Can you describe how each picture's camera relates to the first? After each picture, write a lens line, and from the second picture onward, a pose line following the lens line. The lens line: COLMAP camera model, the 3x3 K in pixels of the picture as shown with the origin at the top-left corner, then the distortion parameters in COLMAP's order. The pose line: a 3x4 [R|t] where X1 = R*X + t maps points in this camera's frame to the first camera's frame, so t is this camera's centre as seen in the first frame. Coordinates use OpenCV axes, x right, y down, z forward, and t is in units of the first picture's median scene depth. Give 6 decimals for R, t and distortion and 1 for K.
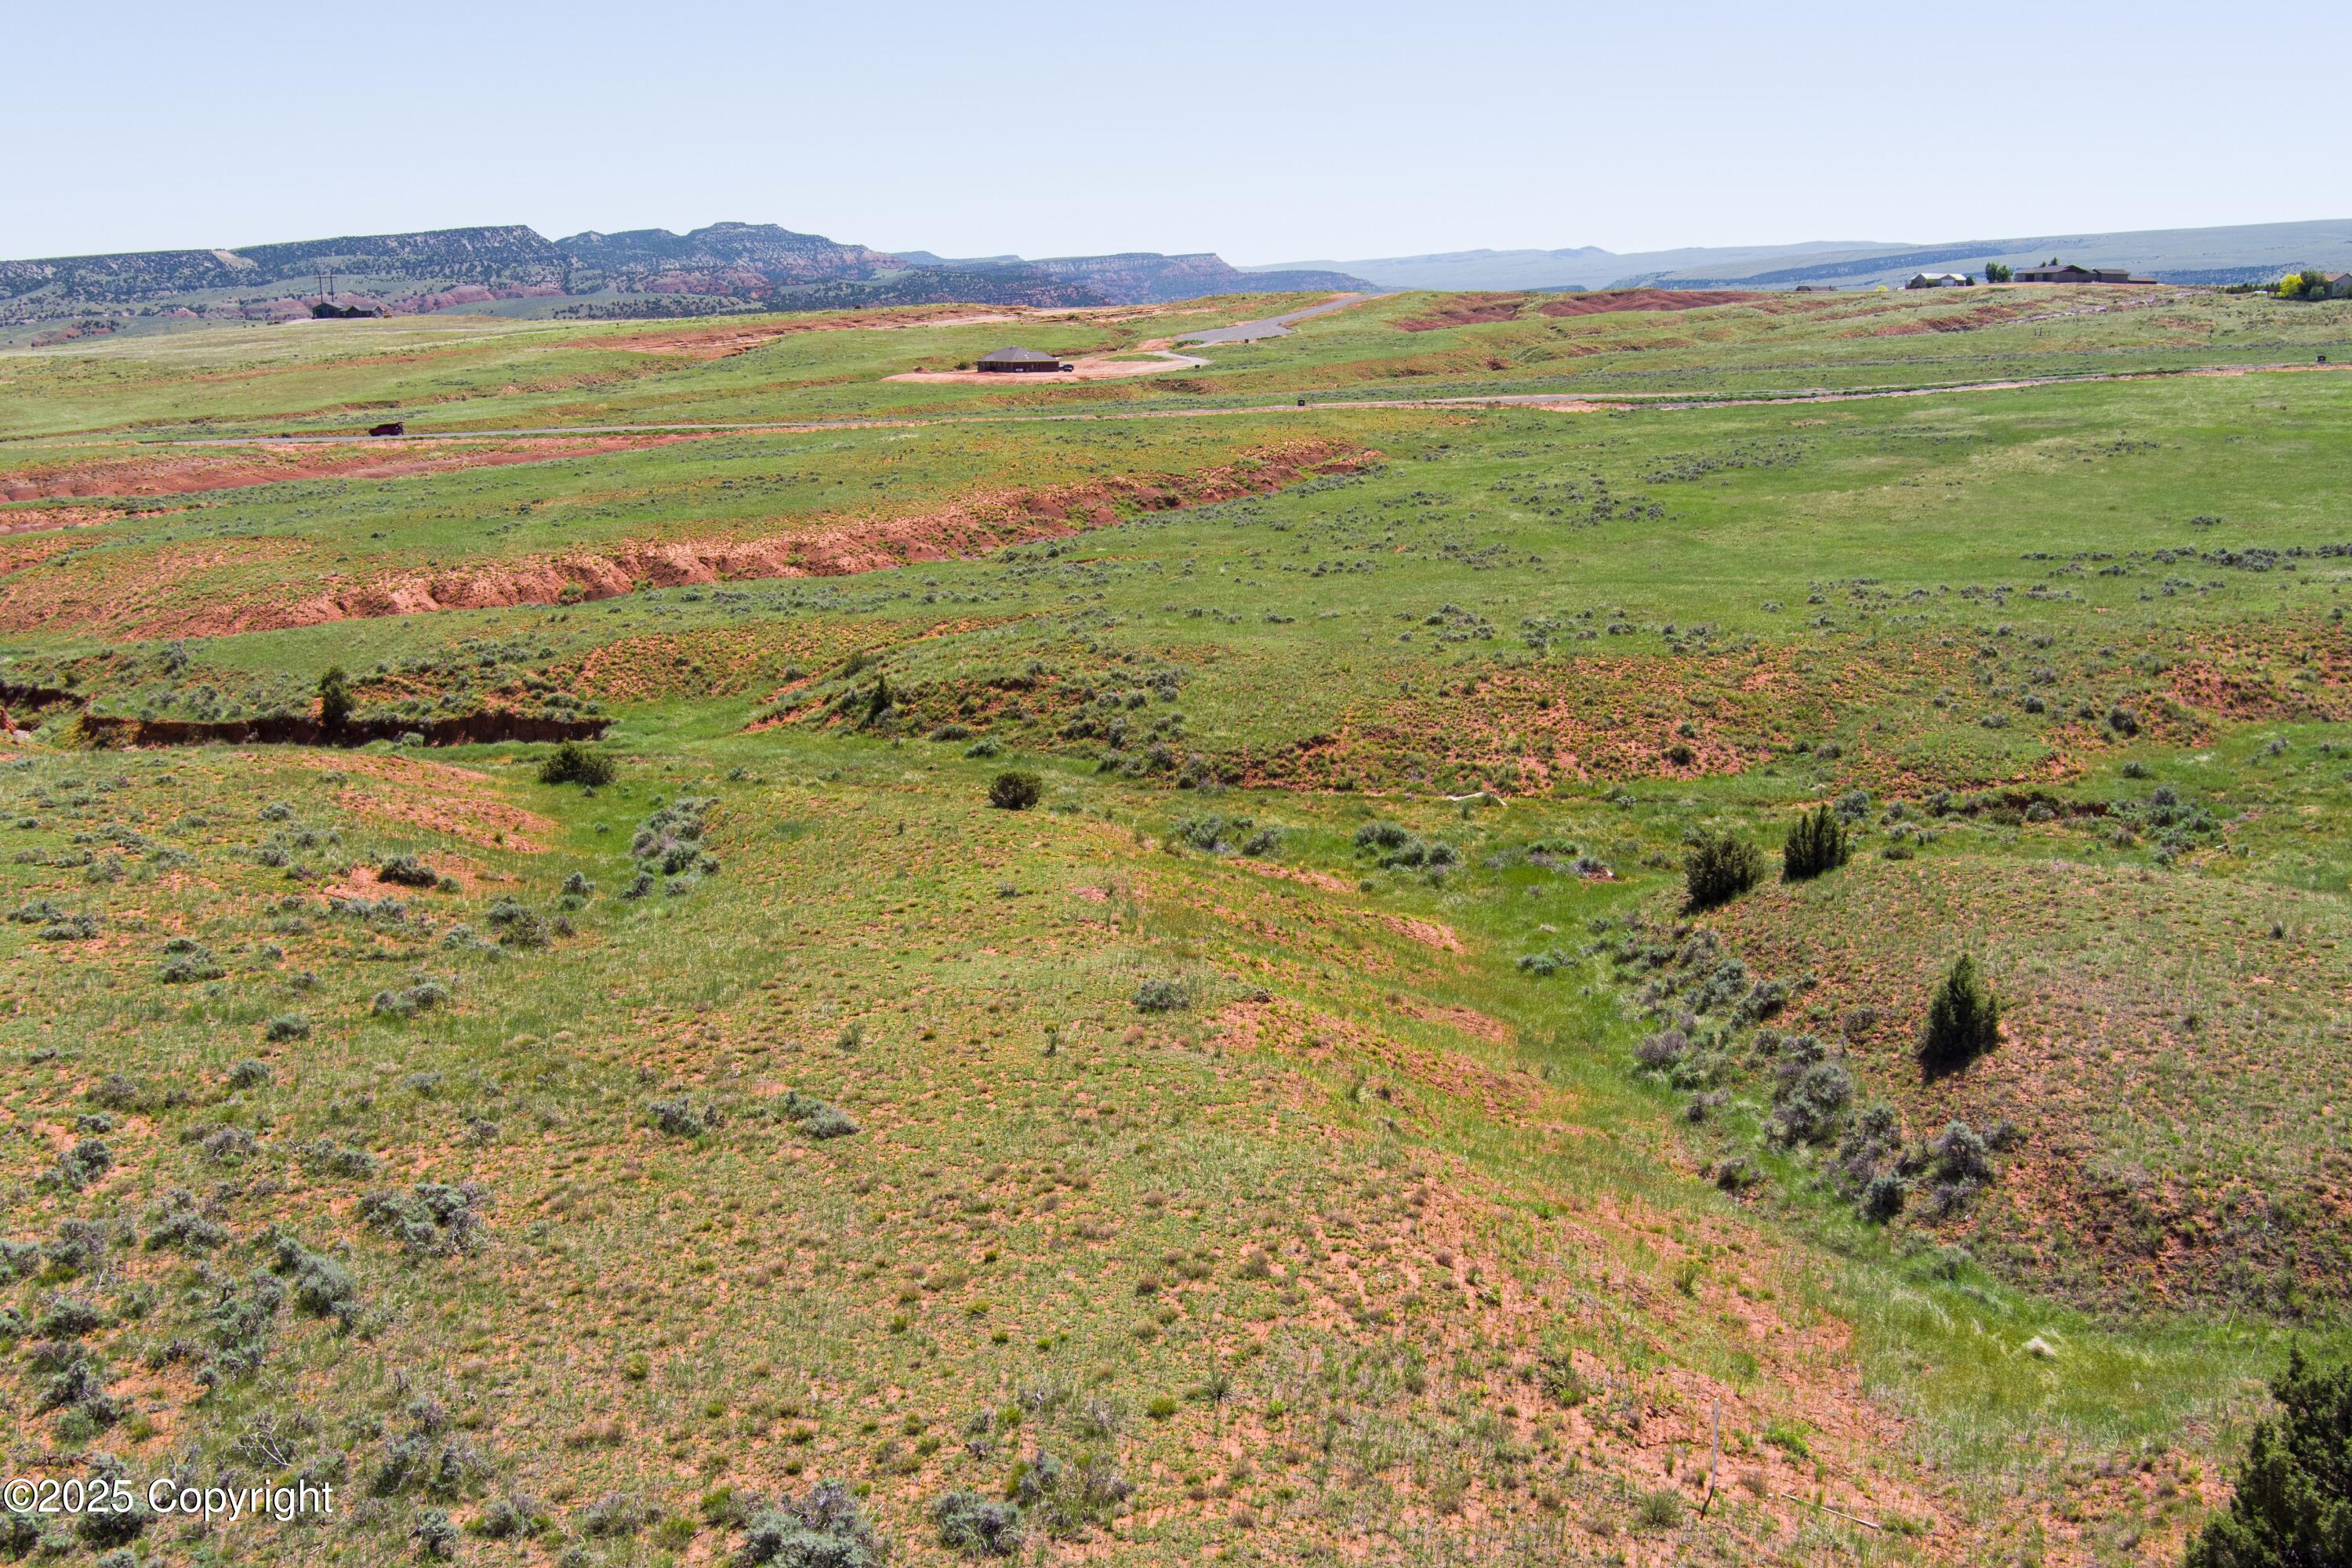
lens RADIAL K [[1910.2, 0, 1179.9], [0, 1910.2, 792.7], [0, 0, 1]] dist [-0.085897, 0.048628]
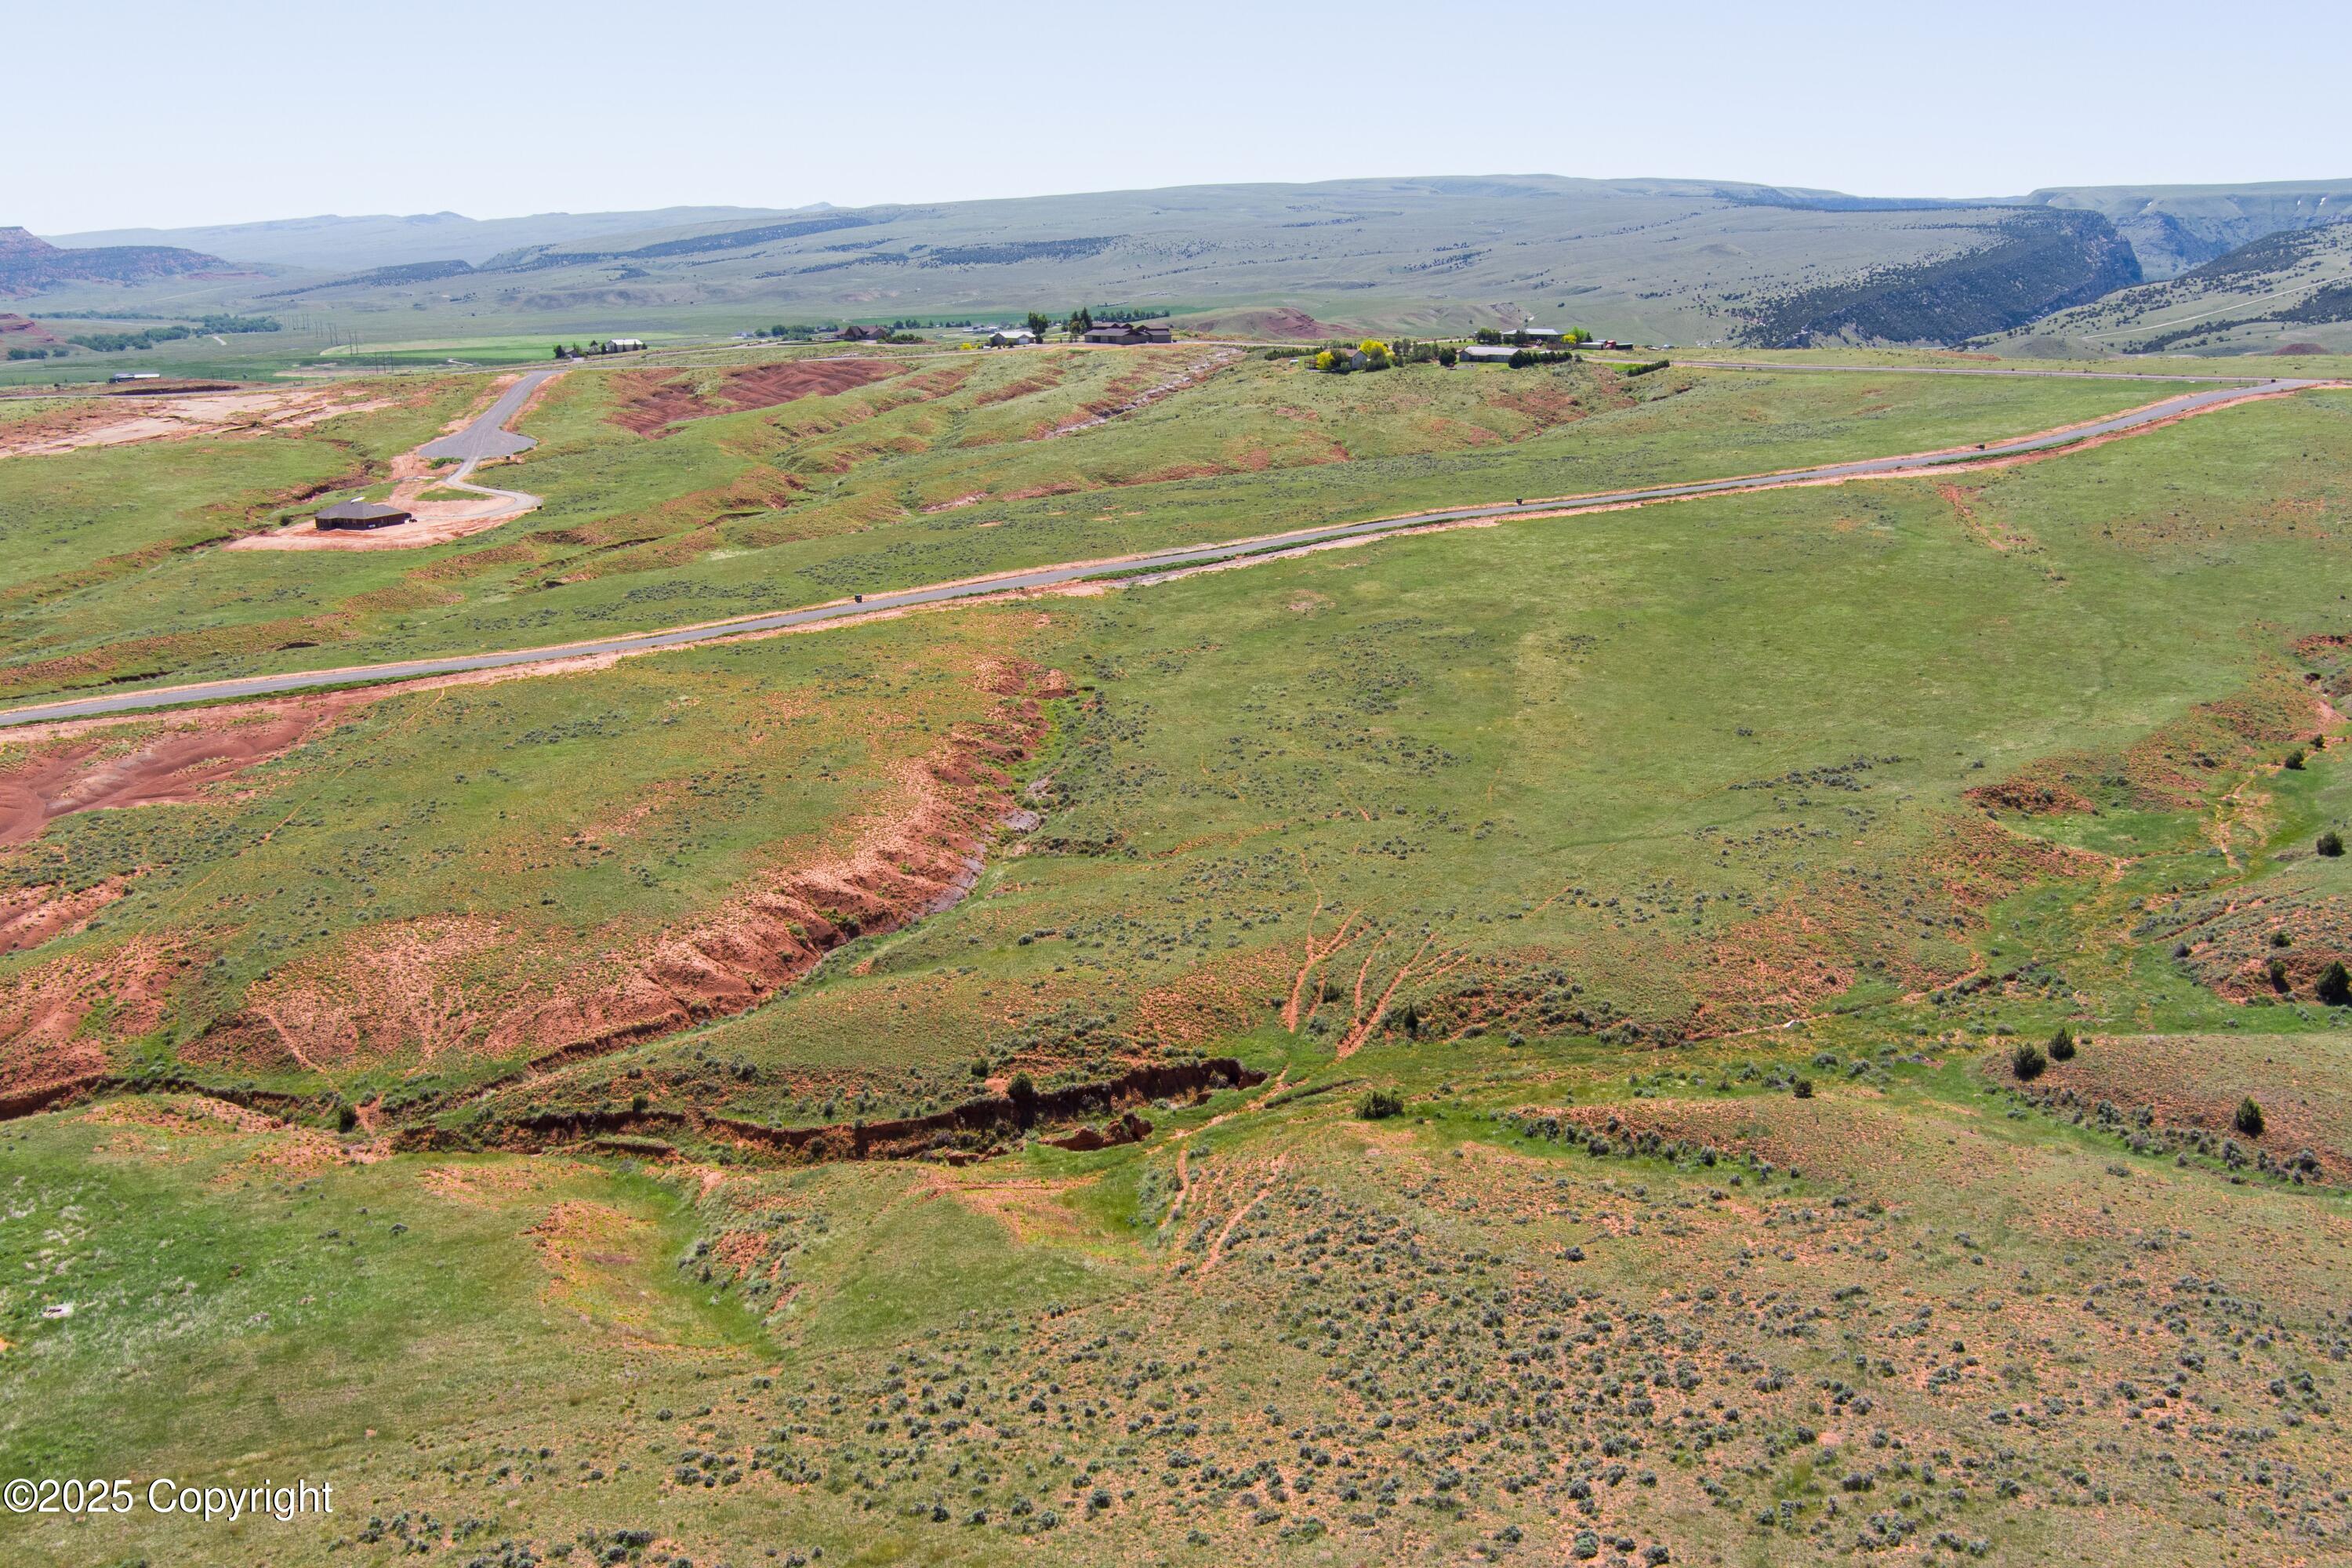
lens RADIAL K [[1910.2, 0, 1178.7], [0, 1910.2, 792.6], [0, 0, 1]] dist [-0.085897, 0.048628]
pose [[0.841512, -0.143159, 0.520925, -1.297050], [0.132213, 0.989502, 0.058352, -0.408275], [-0.523810, 0.019769, 0.851605, -0.371044]]
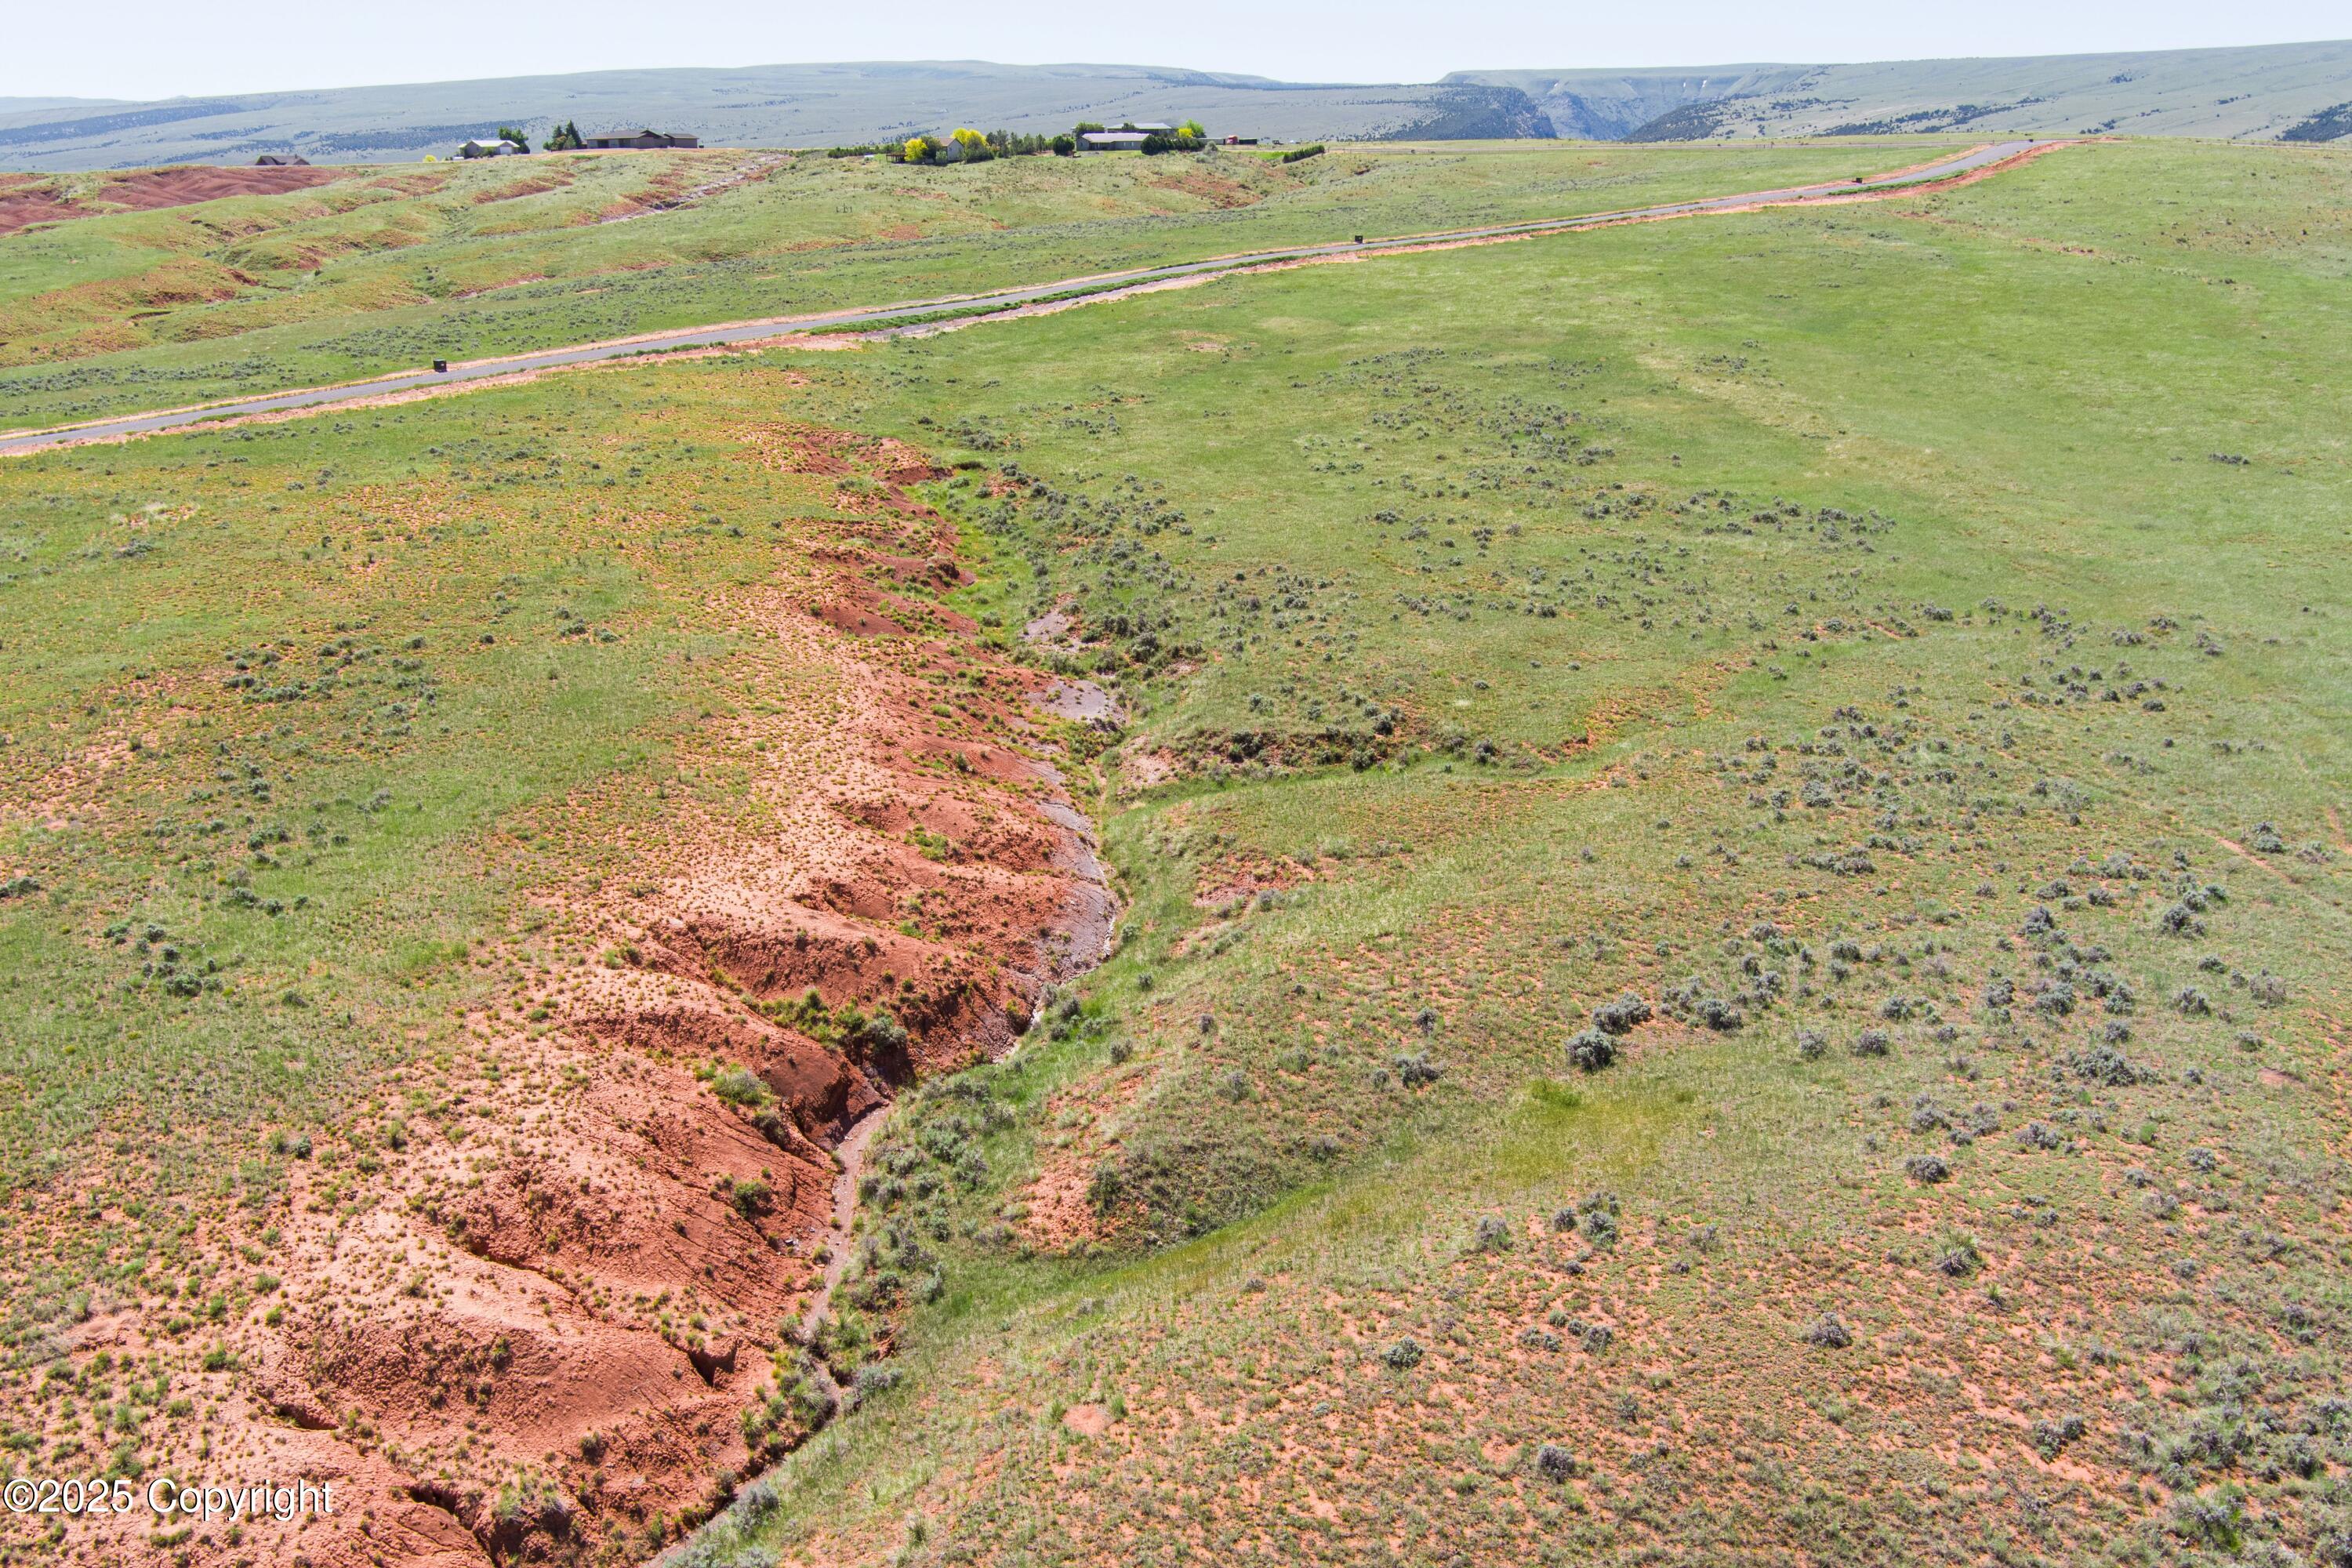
lens RADIAL K [[1910.2, 0, 1171.3], [0, 1910.2, 788.0], [0, 0, 1]] dist [-0.085897, 0.048628]
pose [[0.654317, -0.235299, 0.718682, -0.902872], [0.185350, 0.971273, 0.149248, -0.354752], [-0.733154, 0.035552, 0.679132, 1.157232]]
